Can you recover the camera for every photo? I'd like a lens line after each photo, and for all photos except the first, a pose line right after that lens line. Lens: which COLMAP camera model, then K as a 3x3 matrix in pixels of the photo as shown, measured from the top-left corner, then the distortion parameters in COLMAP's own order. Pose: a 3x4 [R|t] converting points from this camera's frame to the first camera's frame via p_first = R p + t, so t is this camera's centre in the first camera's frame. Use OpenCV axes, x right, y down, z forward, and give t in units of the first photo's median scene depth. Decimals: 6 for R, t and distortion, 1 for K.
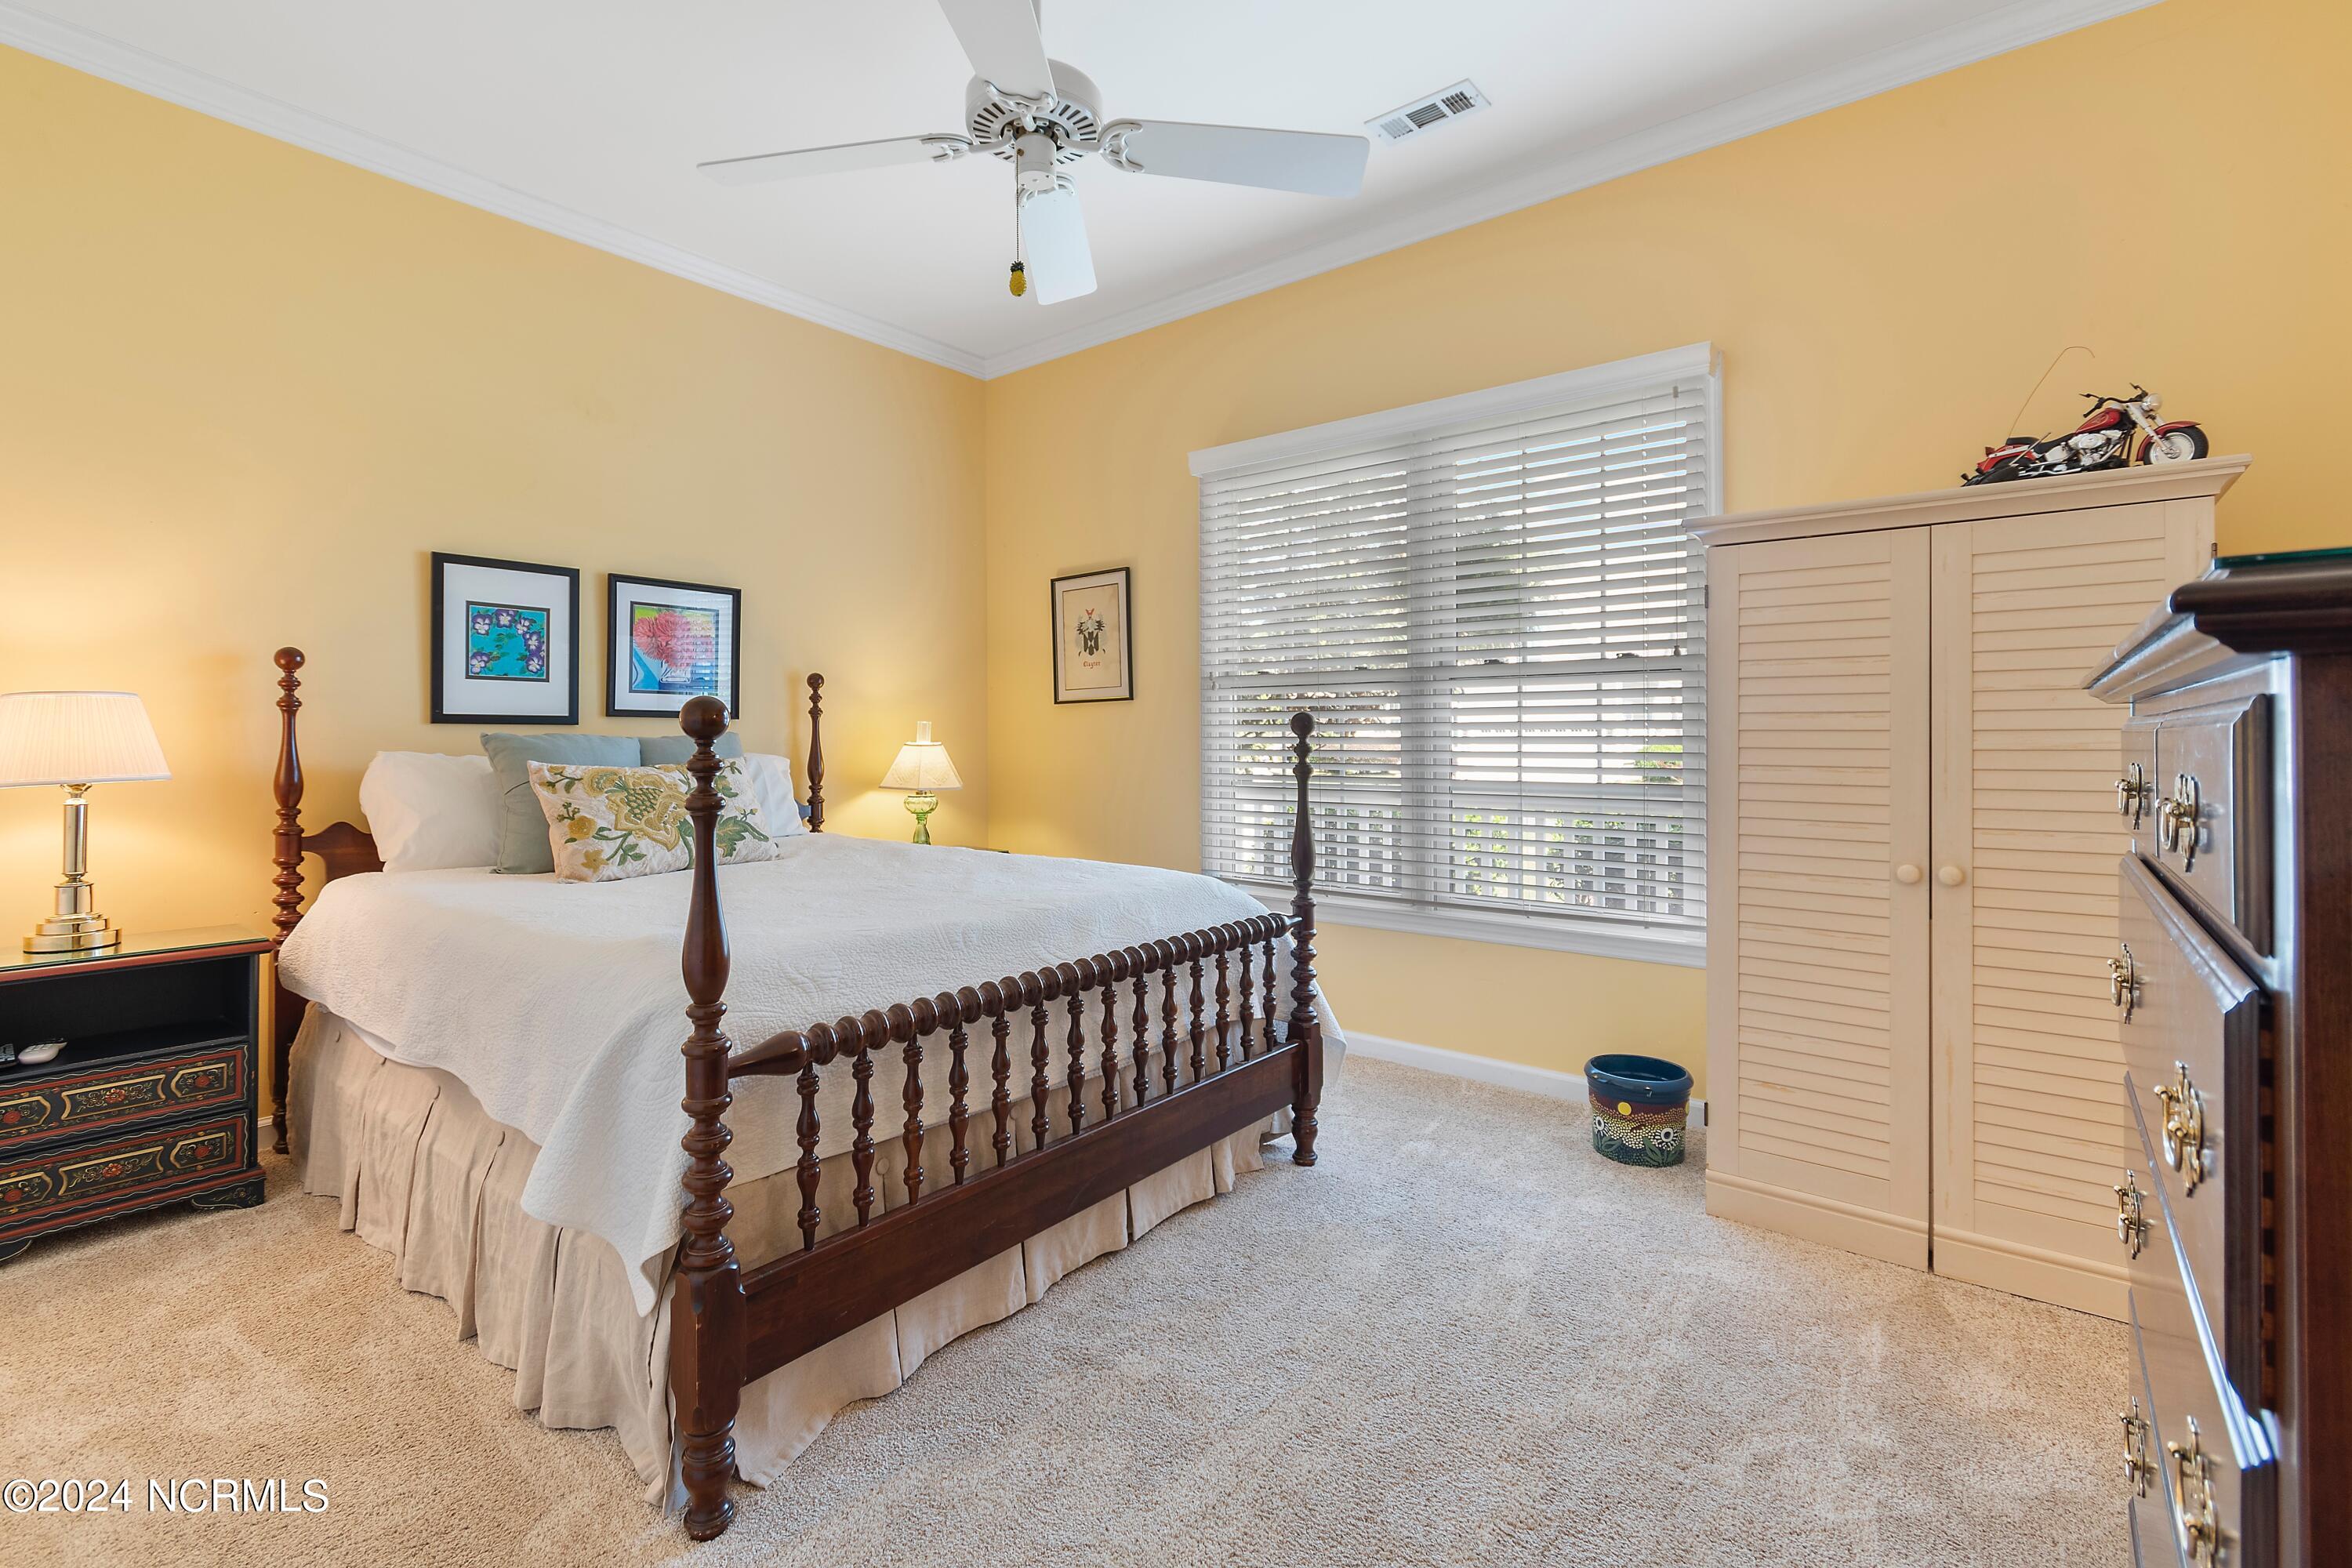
lens RADIAL K [[1051.3, 0, 1173.2], [0, 1051.3, 752.3], [0, 0, 1]] dist [-0.000329, -0.000941]
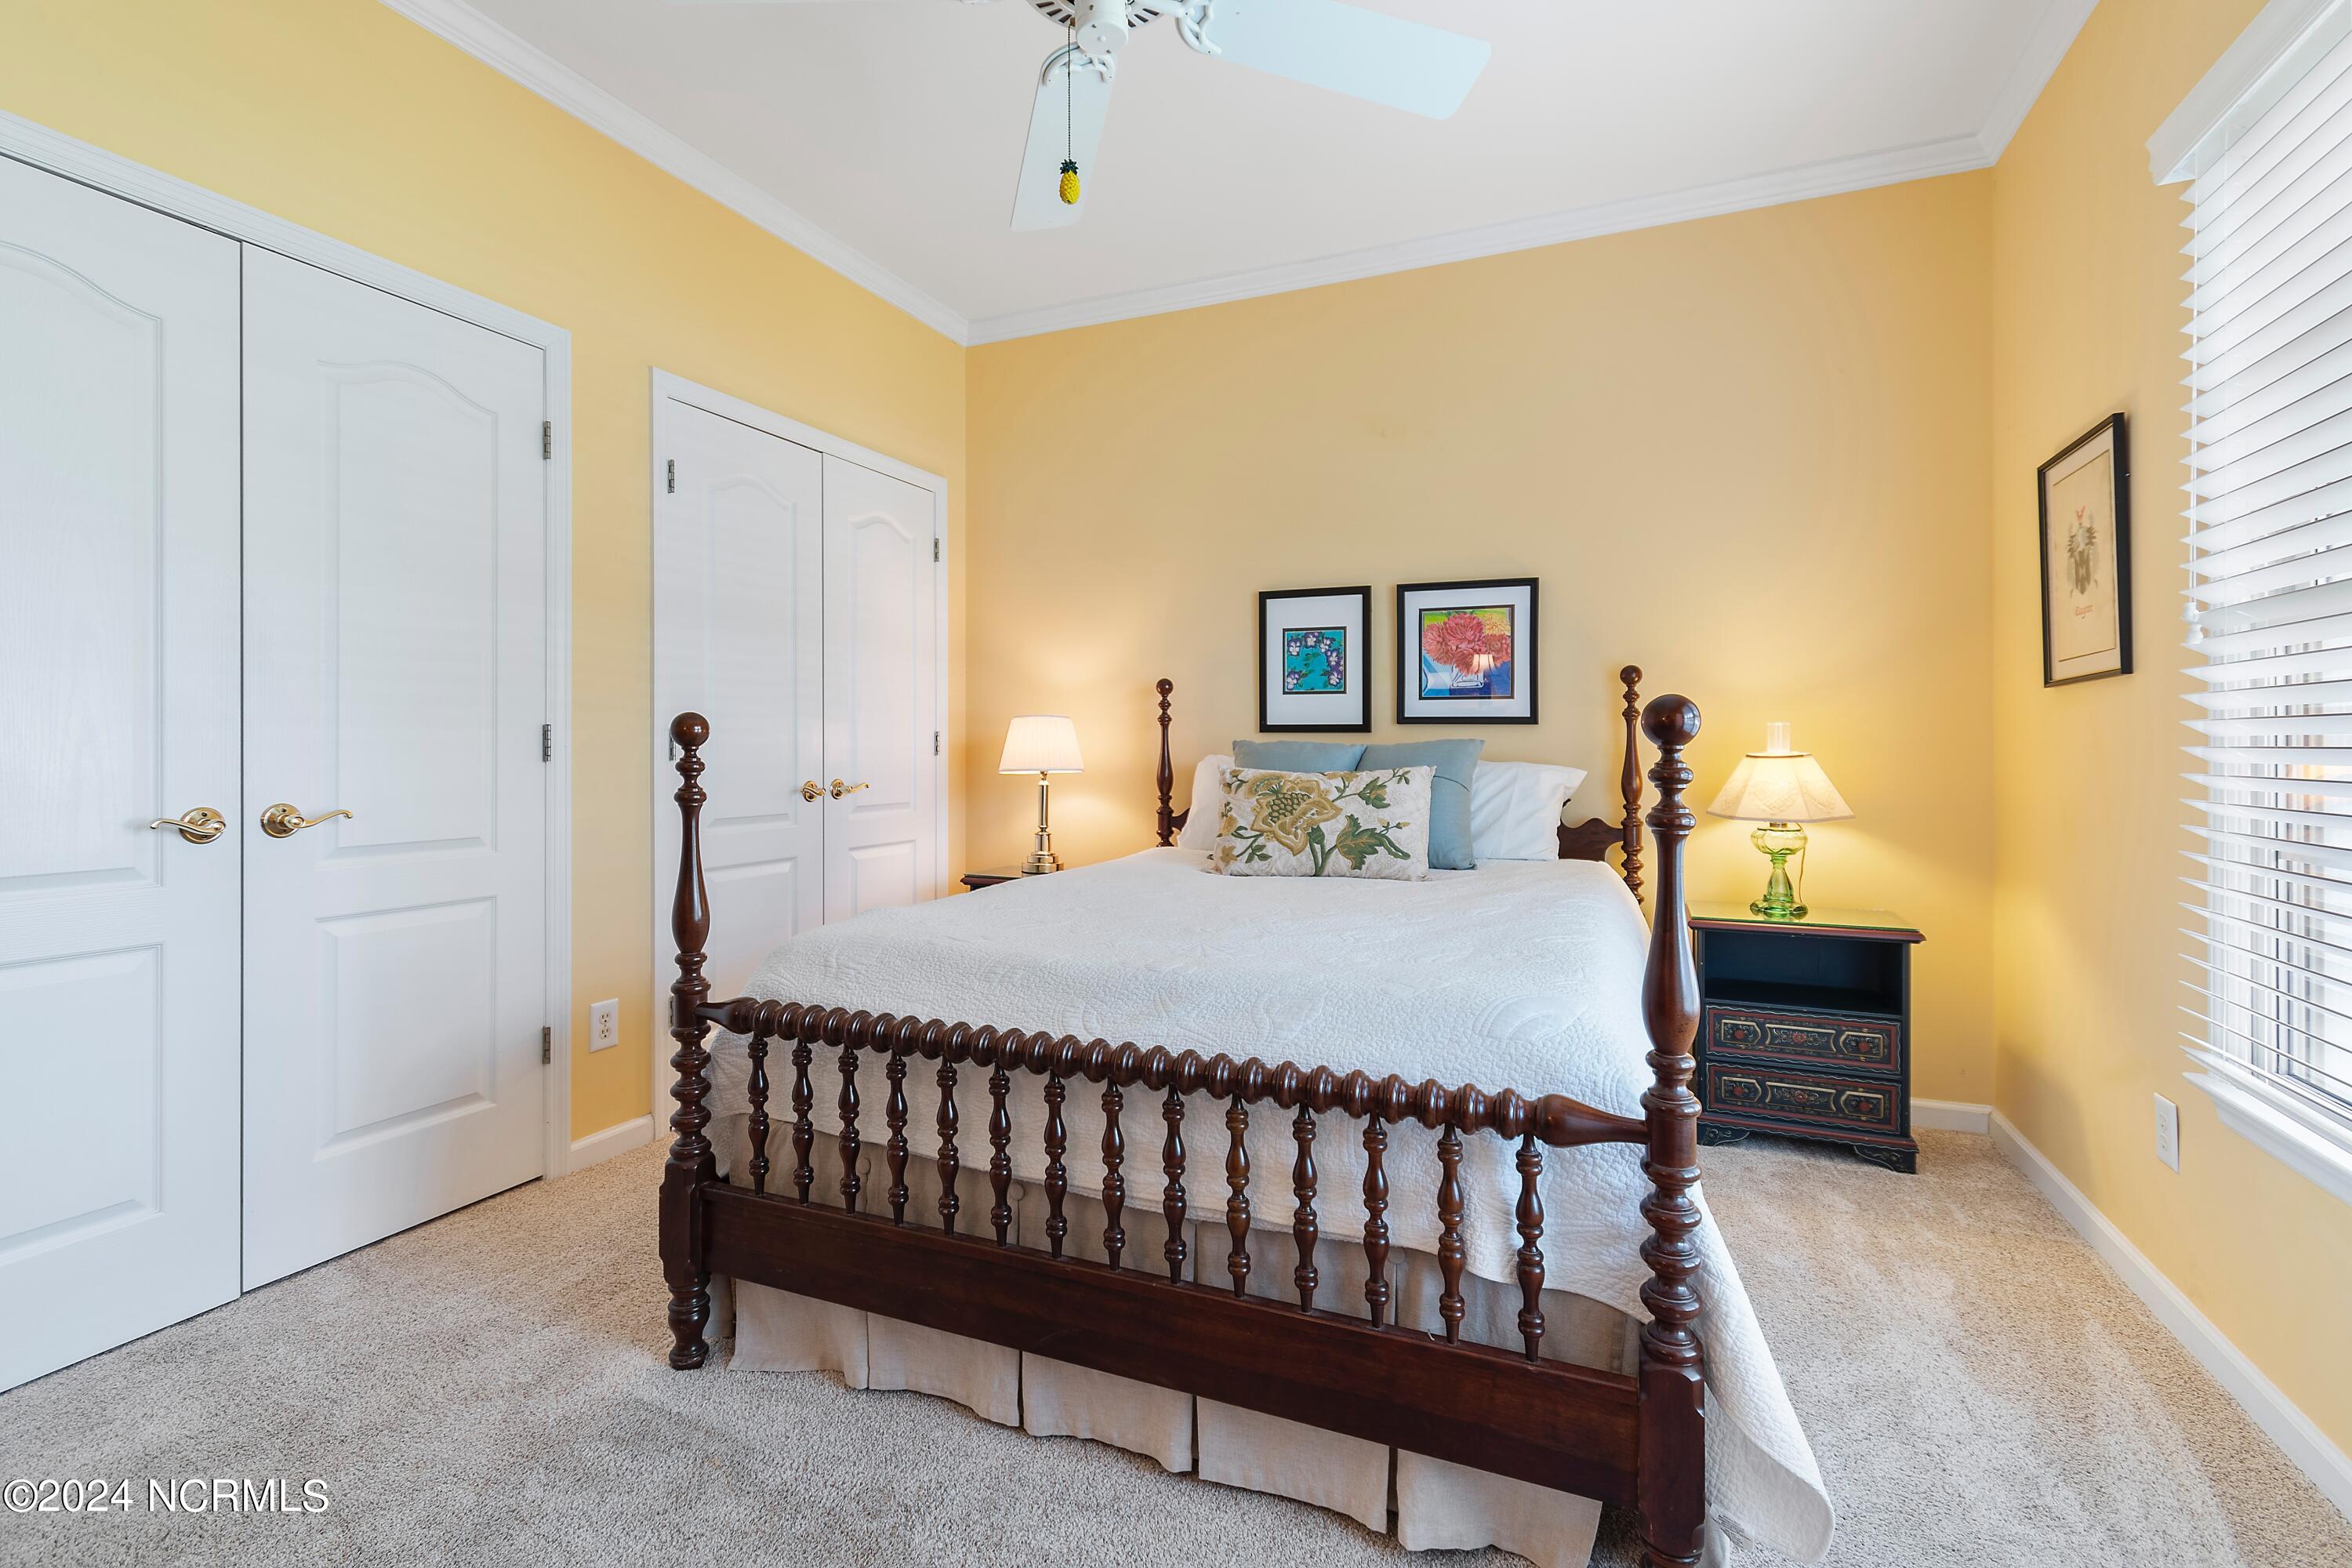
lens RADIAL K [[1051.3, 0, 1173.2], [0, 1051.3, 752.3], [0, 0, 1]] dist [-0.000329, -0.000941]
pose [[0.271455, 0.010363, -0.962395, 0.439544], [-0.013892, 0.999880, 0.006848, -0.011209], [0.962351, 0.011511, 0.271566, 0.564620]]
